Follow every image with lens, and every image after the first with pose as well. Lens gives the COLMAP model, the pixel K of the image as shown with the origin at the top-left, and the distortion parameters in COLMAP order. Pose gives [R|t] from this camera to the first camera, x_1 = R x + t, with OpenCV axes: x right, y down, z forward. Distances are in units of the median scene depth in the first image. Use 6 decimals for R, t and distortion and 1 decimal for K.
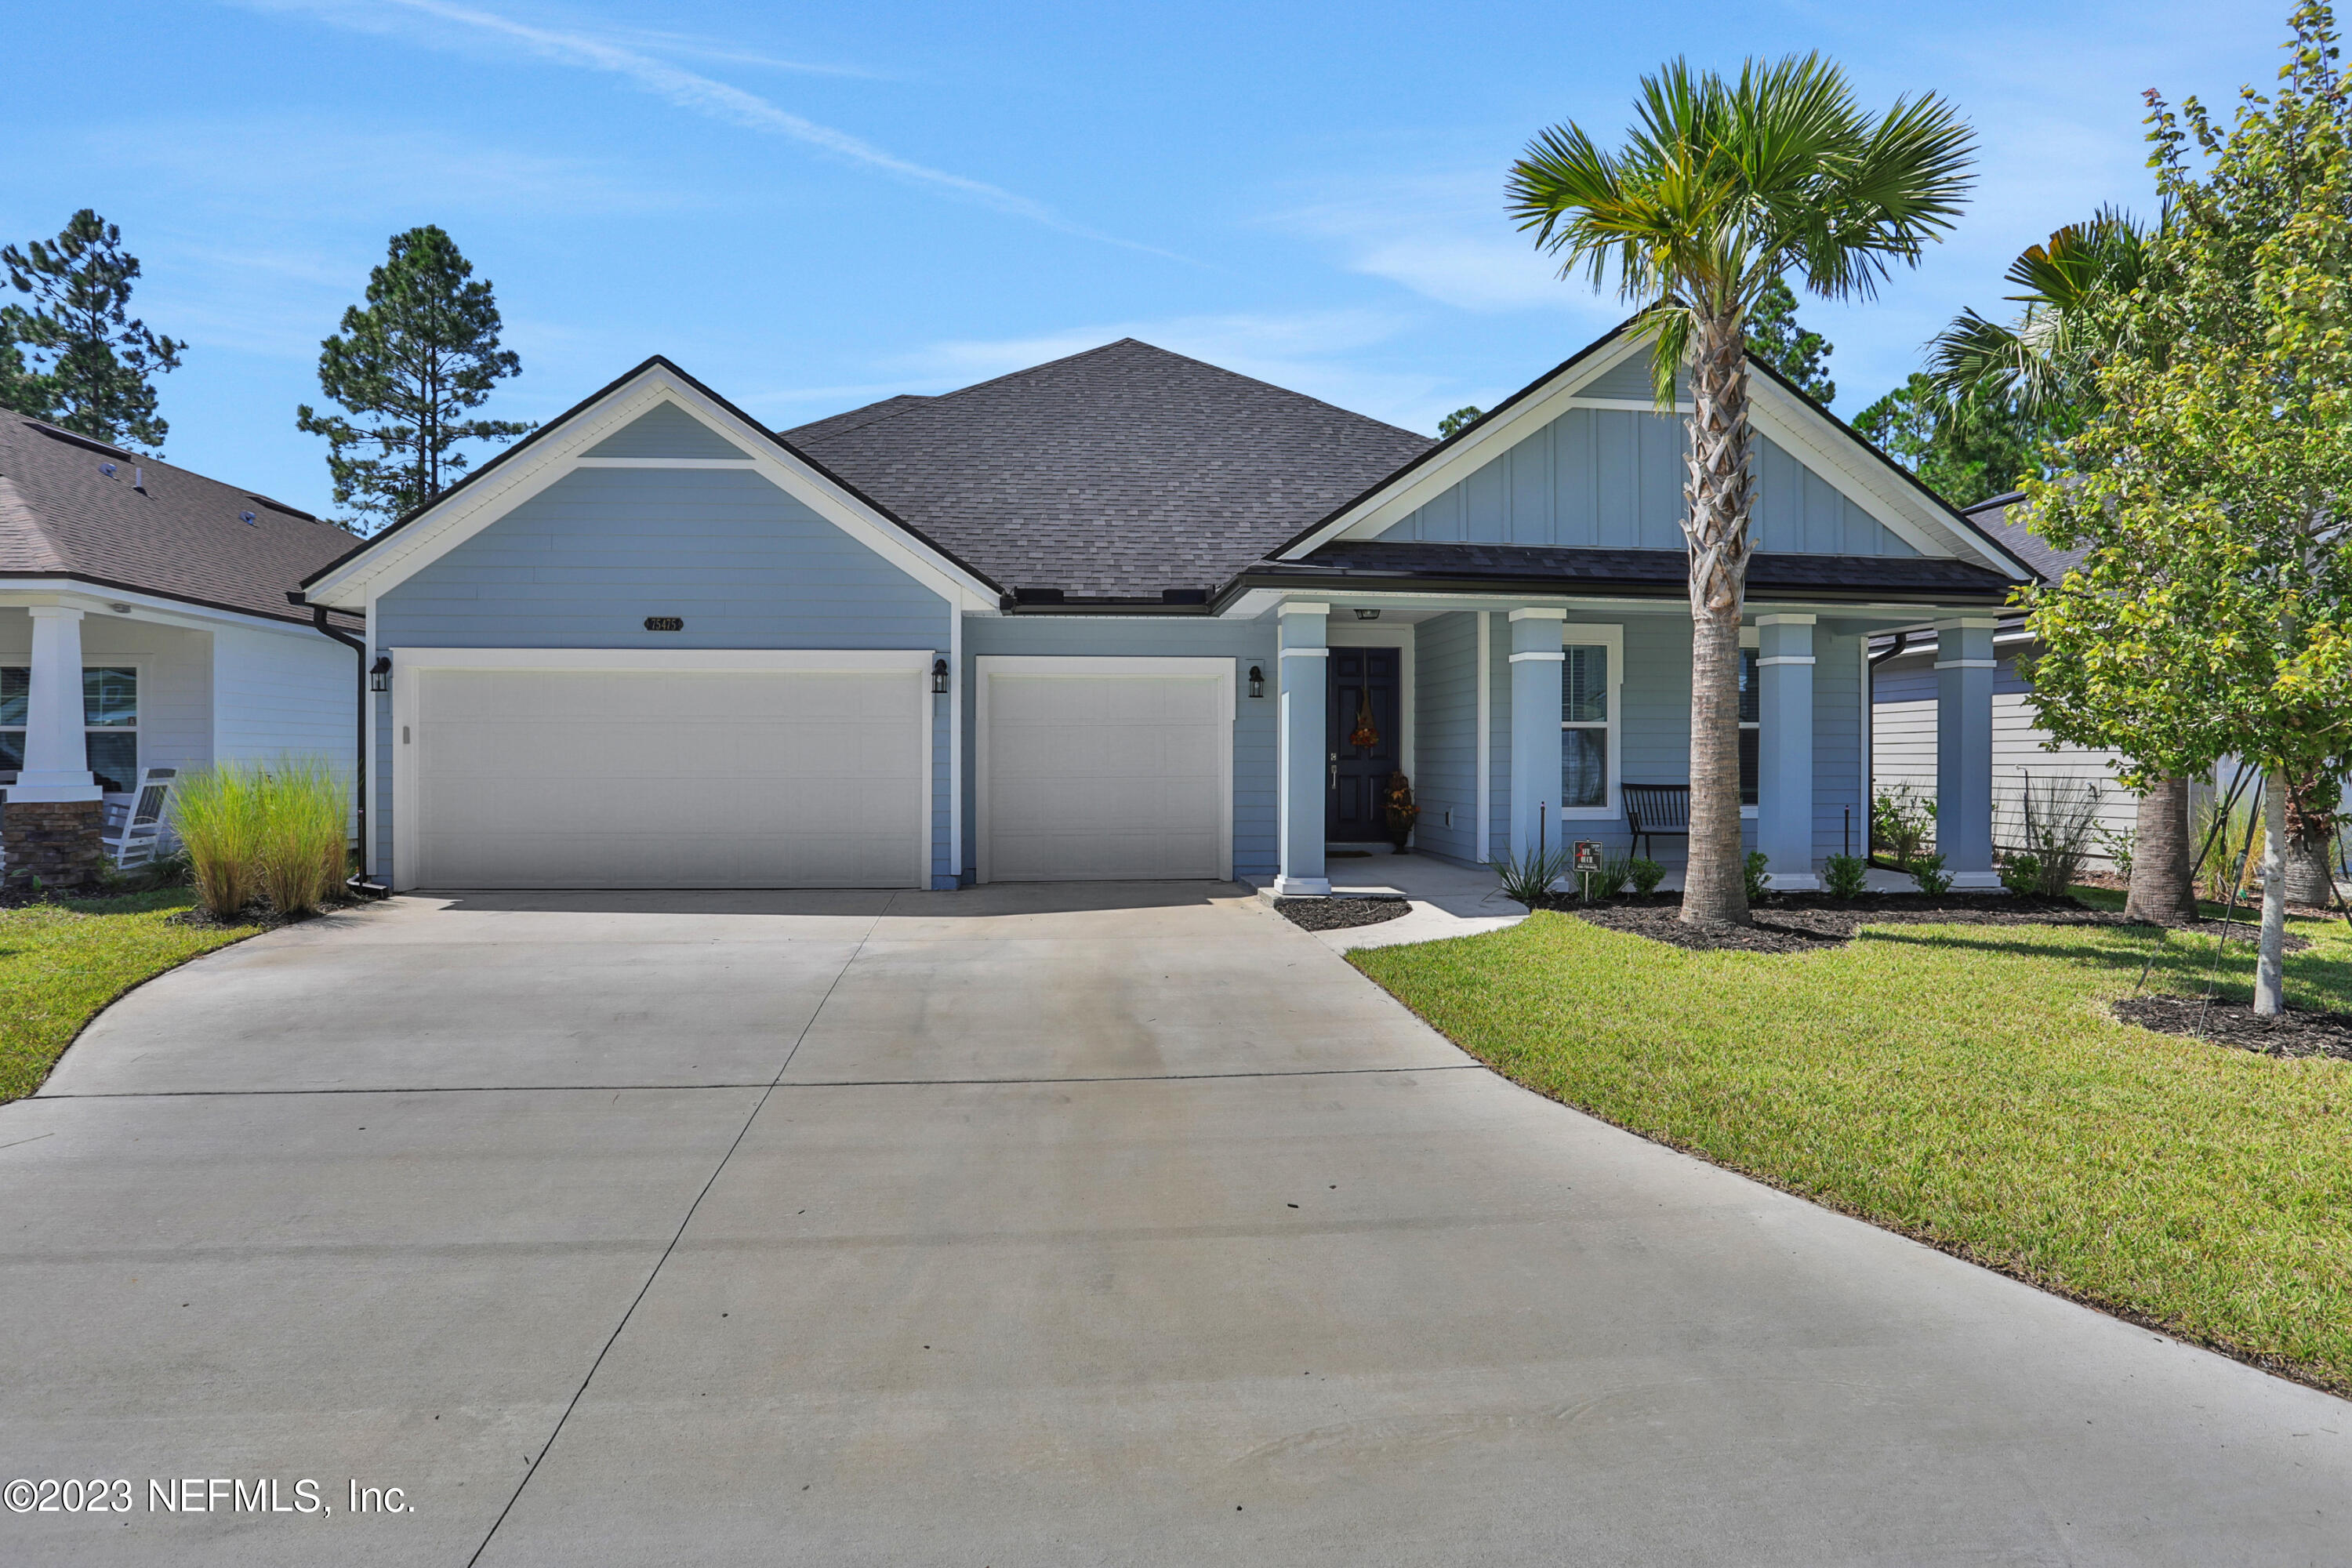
lens RADIAL K [[1160.6, 0, 1156.1], [0, 1160.6, 767.9], [0, 0, 1]] dist [-0.110471, 0.092282]
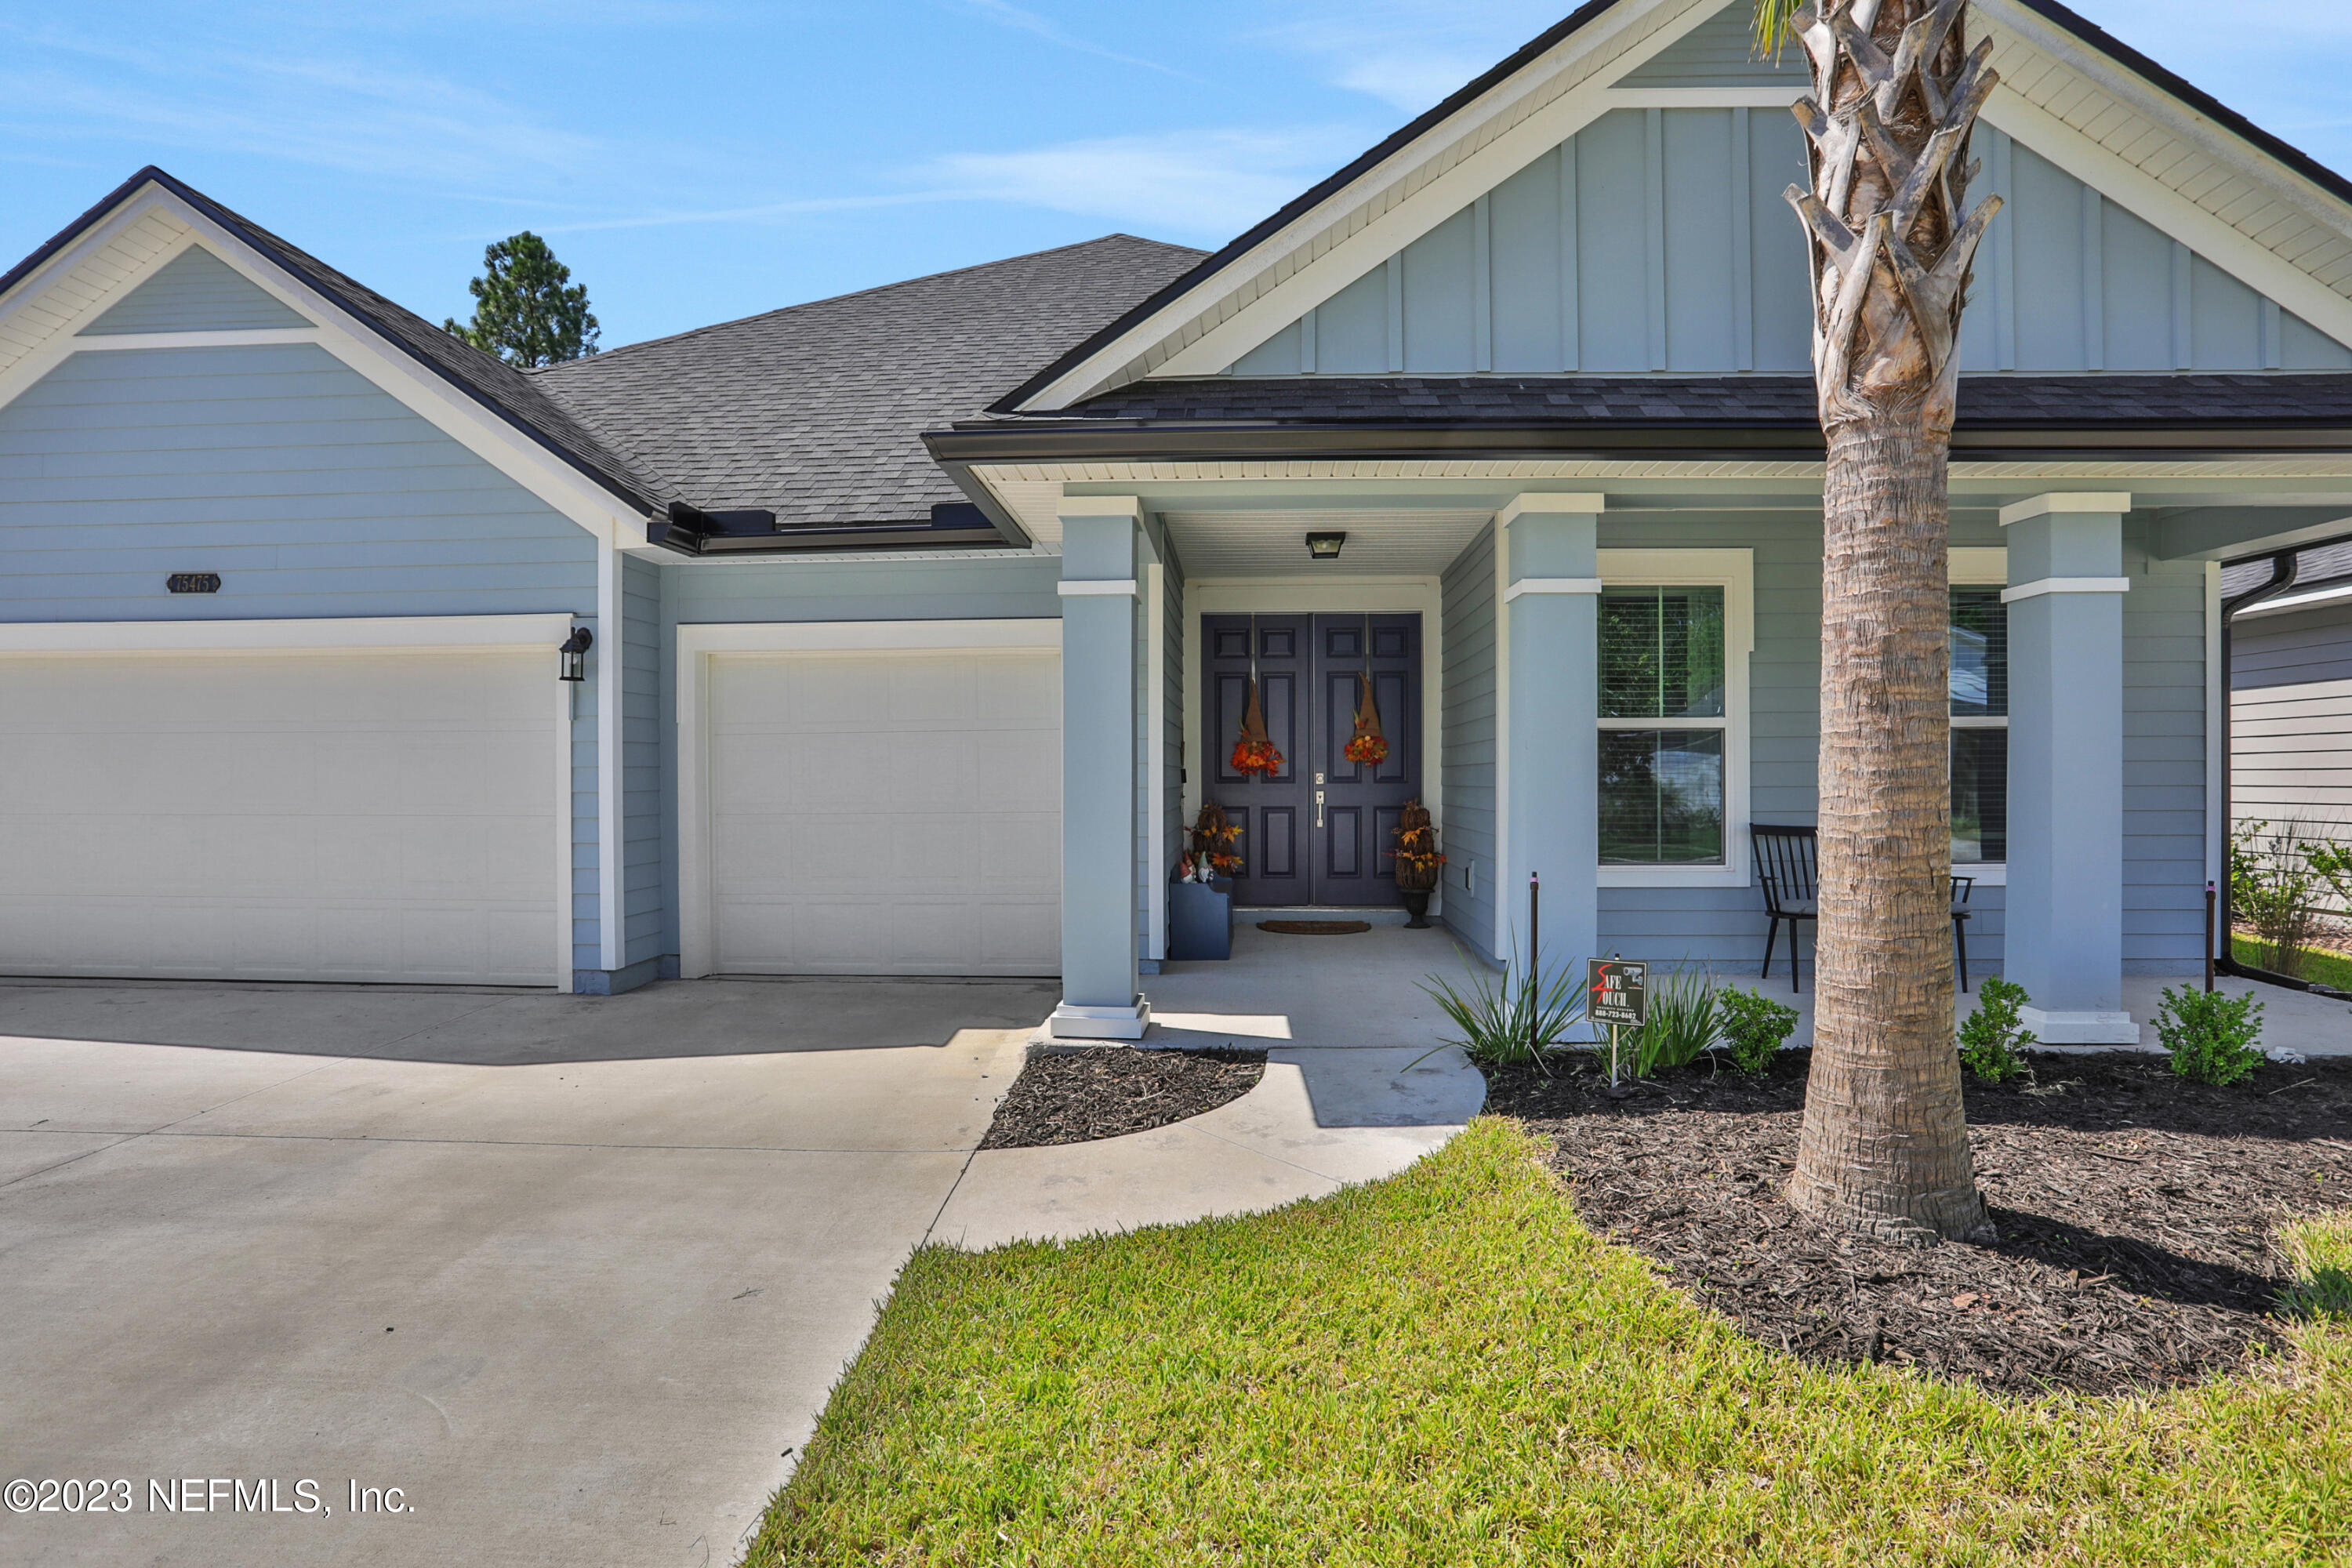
lens RADIAL K [[1197.6, 0, 1176.0], [0, 1197.6, 784.0], [0, 0, 1]] dist [-0.073602, 0.034403]
pose [[0.991213, -0.003288, -0.132233, 0.223670], [0.002890, 0.999991, -0.003196, -0.006339], [0.132242, 0.002786, 0.991214, 0.419325]]
